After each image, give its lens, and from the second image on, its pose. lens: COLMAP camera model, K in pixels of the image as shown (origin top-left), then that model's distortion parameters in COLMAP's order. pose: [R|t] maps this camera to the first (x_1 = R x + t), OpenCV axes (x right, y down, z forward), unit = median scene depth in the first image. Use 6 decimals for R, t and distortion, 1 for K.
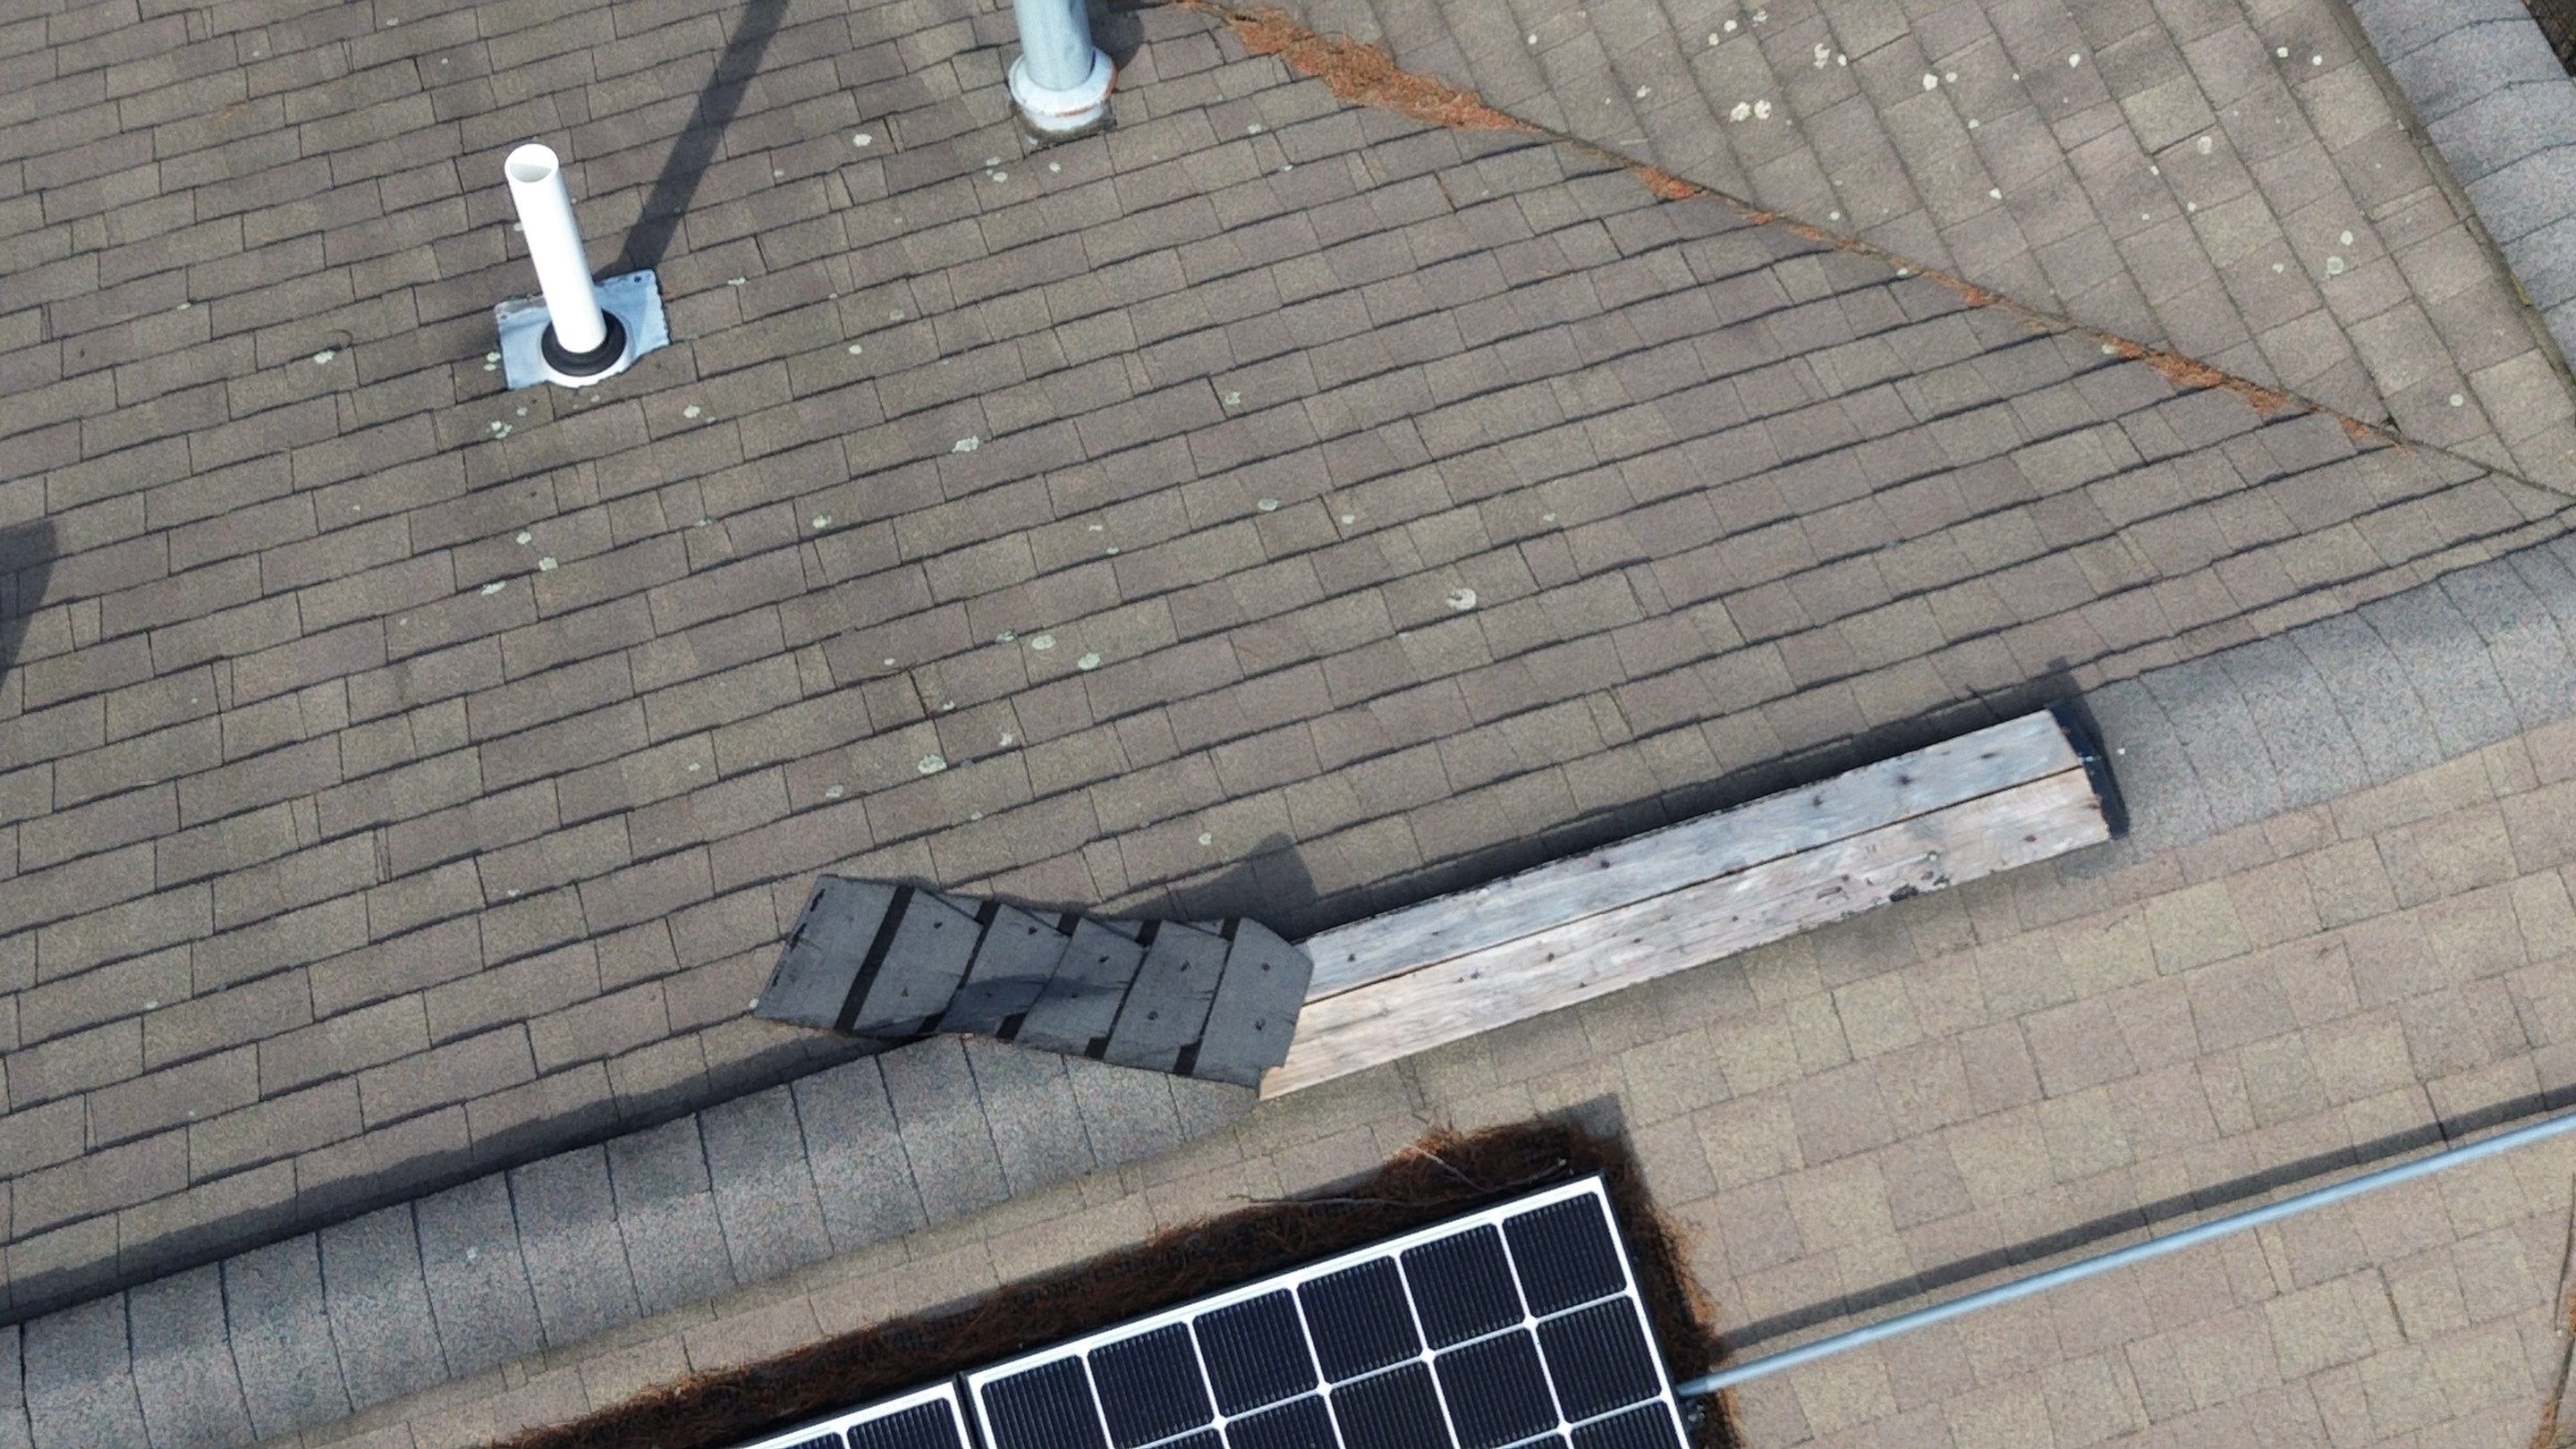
lens RADIAL K [[3620.6, 0, 1288.0], [0, 3620.6, 724.5], [0, 0, 1]] dist [0.202004, -0.711955]
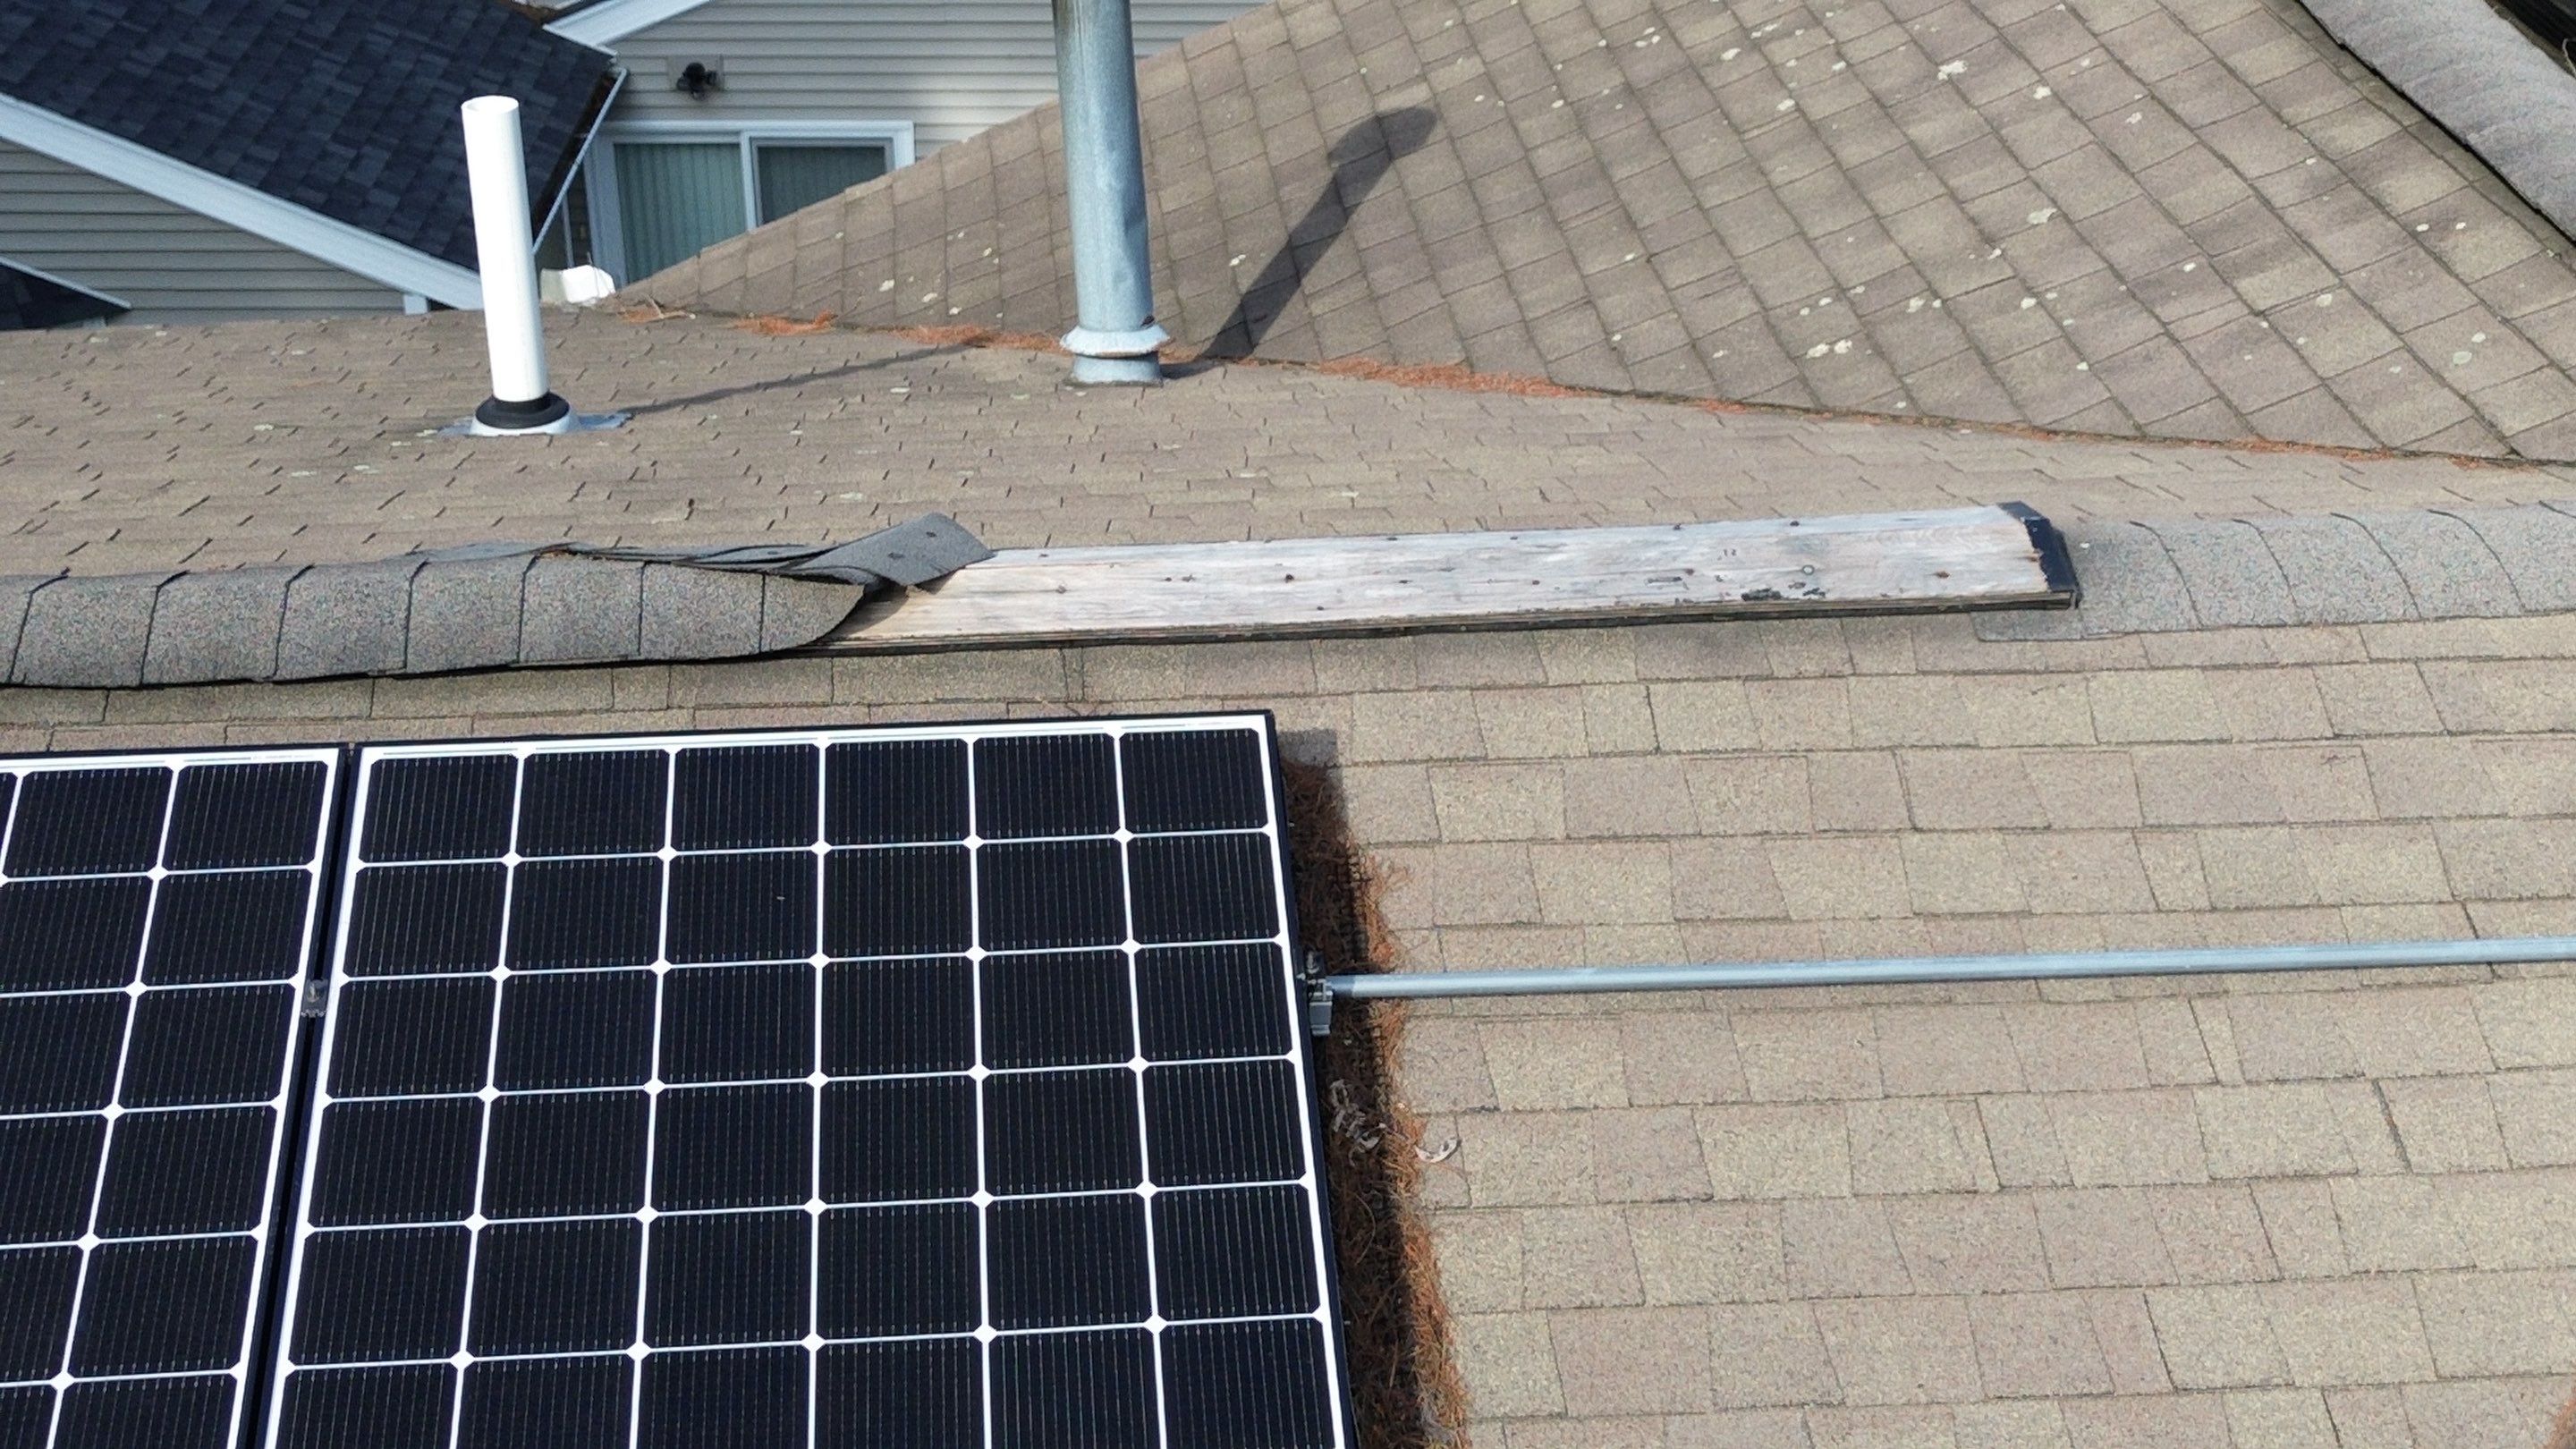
lens RADIAL K [[3620.6, 0, 1288.0], [0, 3620.6, 724.5], [0, 0, 1]] dist [0.202004, -0.711955]
pose [[0.972485, 0.109380, -0.205693, 0.216502], [-0.205818, 0.817030, -0.538610, 0.467391], [0.109144, 0.566125, 0.817062, 0.352584]]
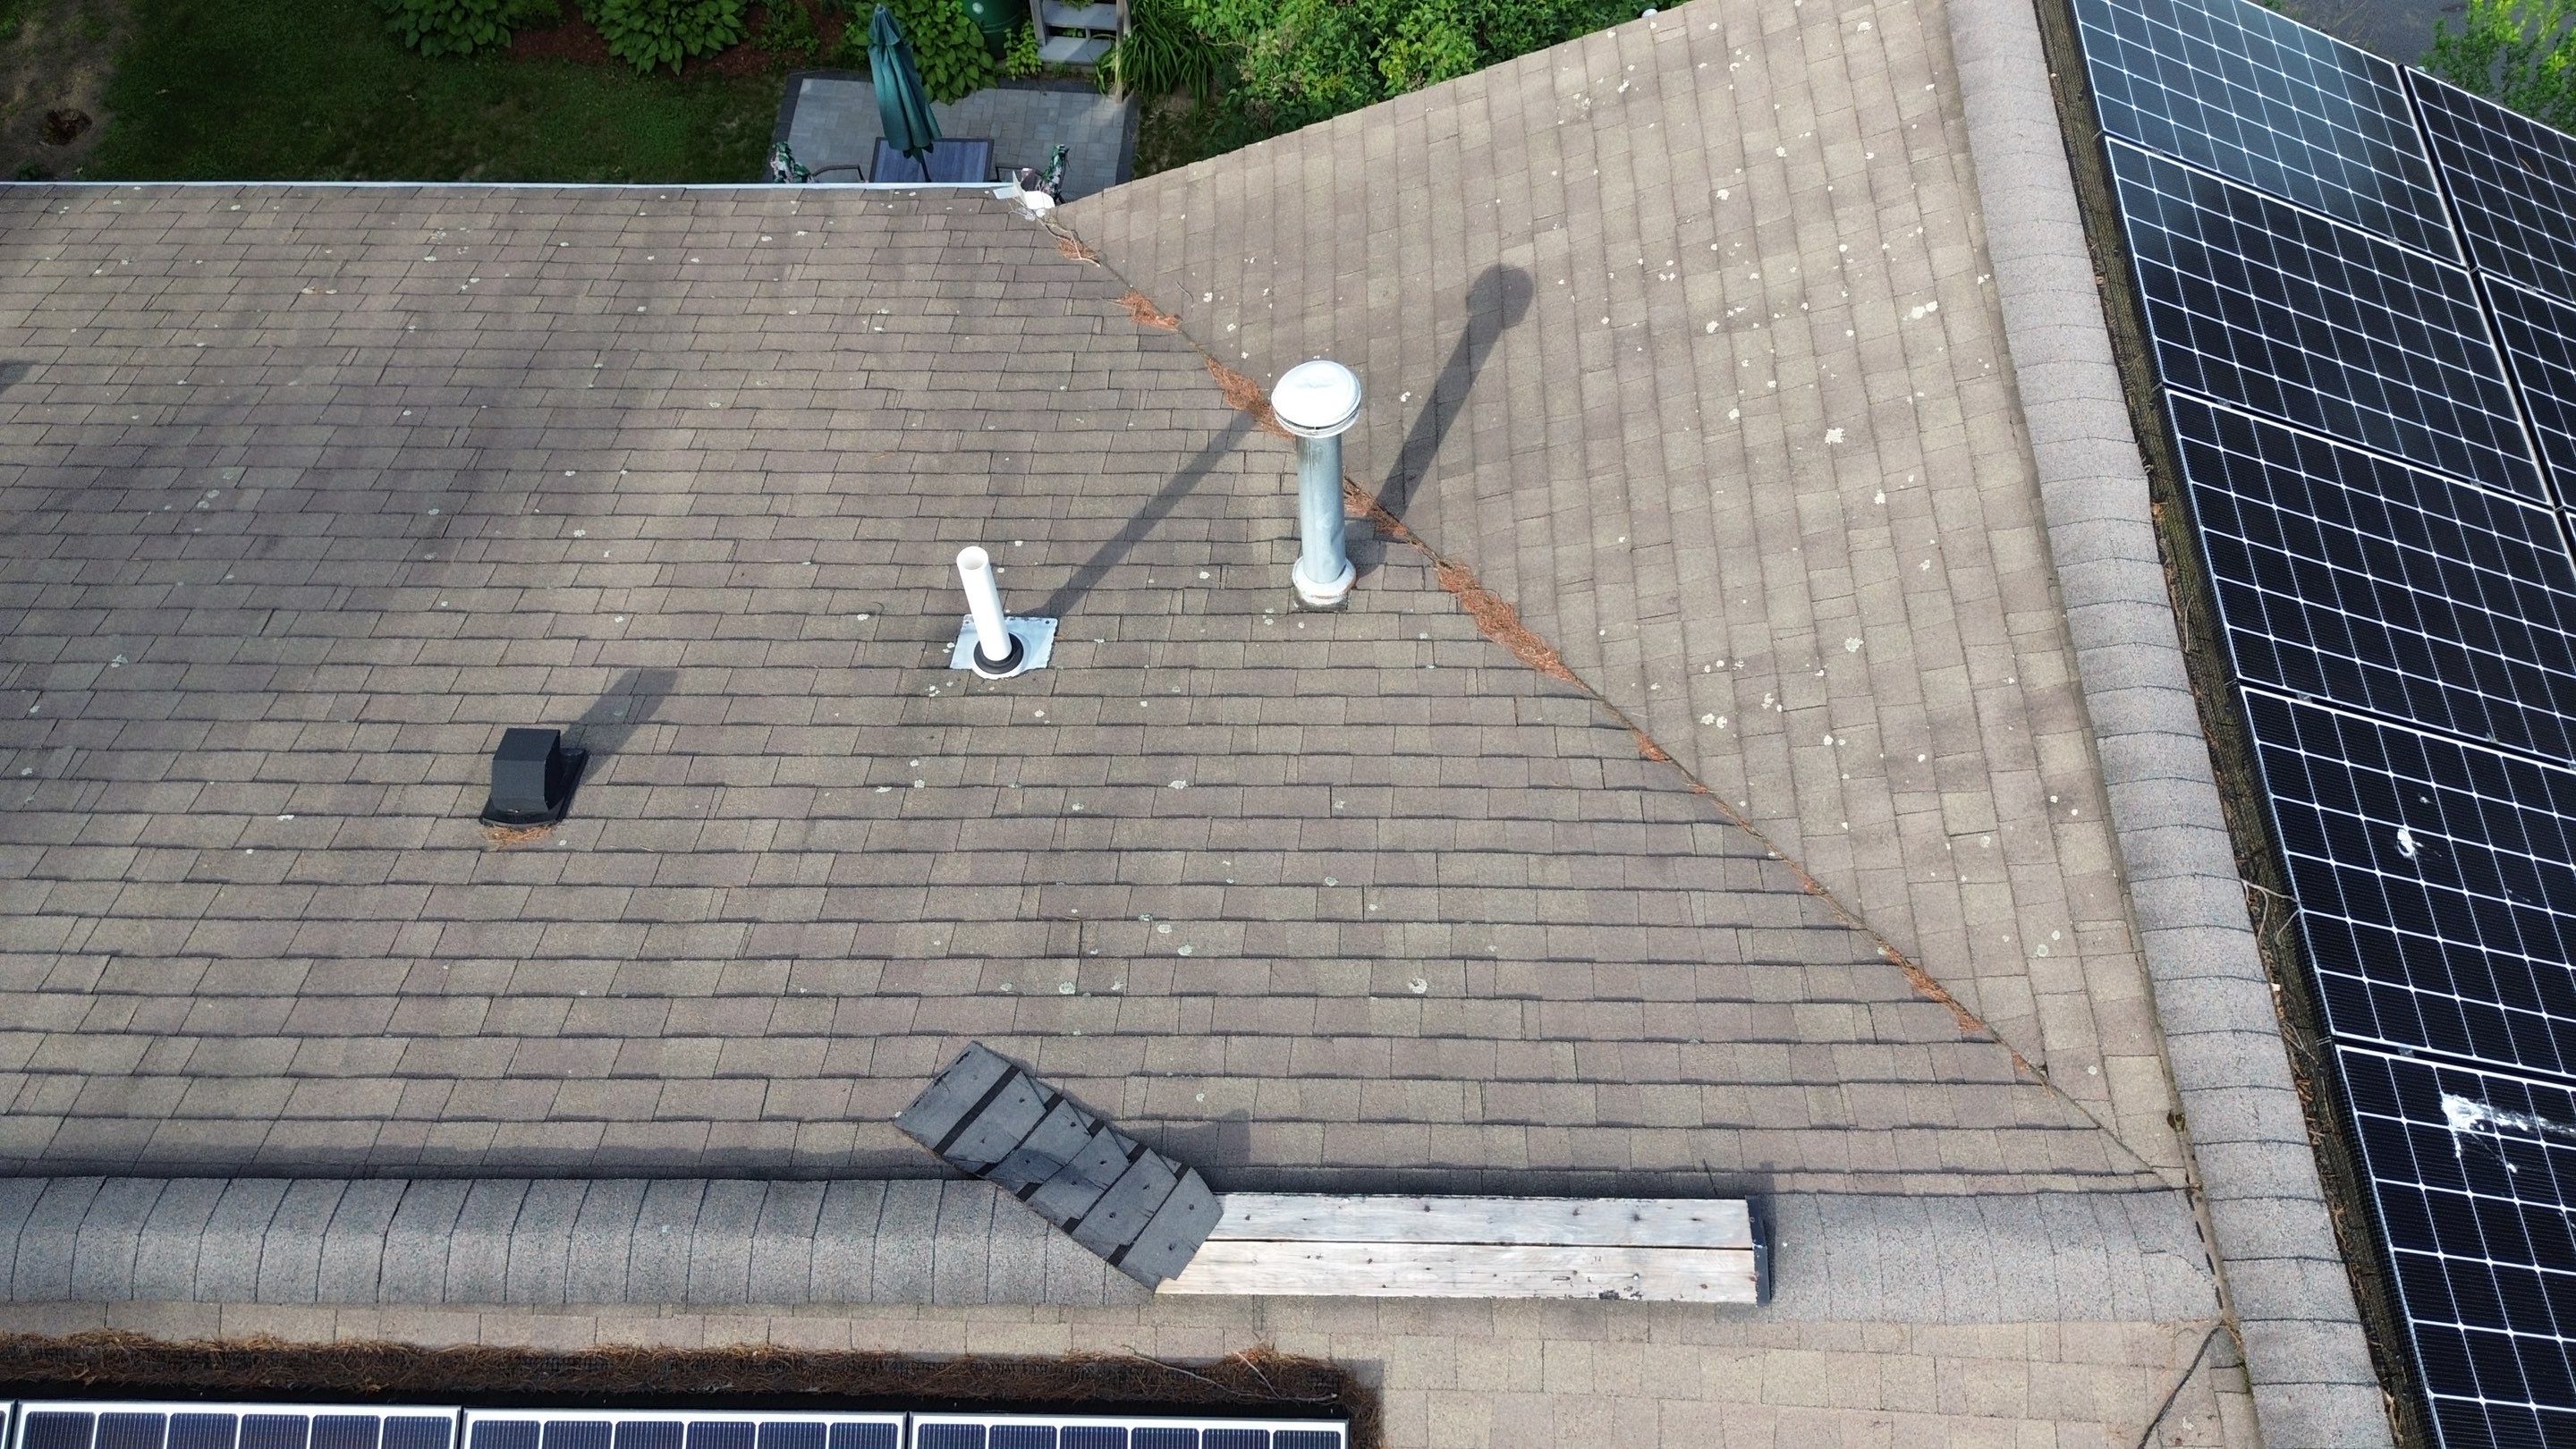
lens RADIAL K [[1820.8, 0, 1288.0], [0, 1820.8, 724.5], [0, 0, 1]] dist [0.136064, -0.316745]
pose [[0.943360, 0.290617, -0.160043, 0.090348], [-0.291201, 0.956446, 0.020322, -0.145633], [0.158978, 0.027434, 0.986901, 0.204020]]
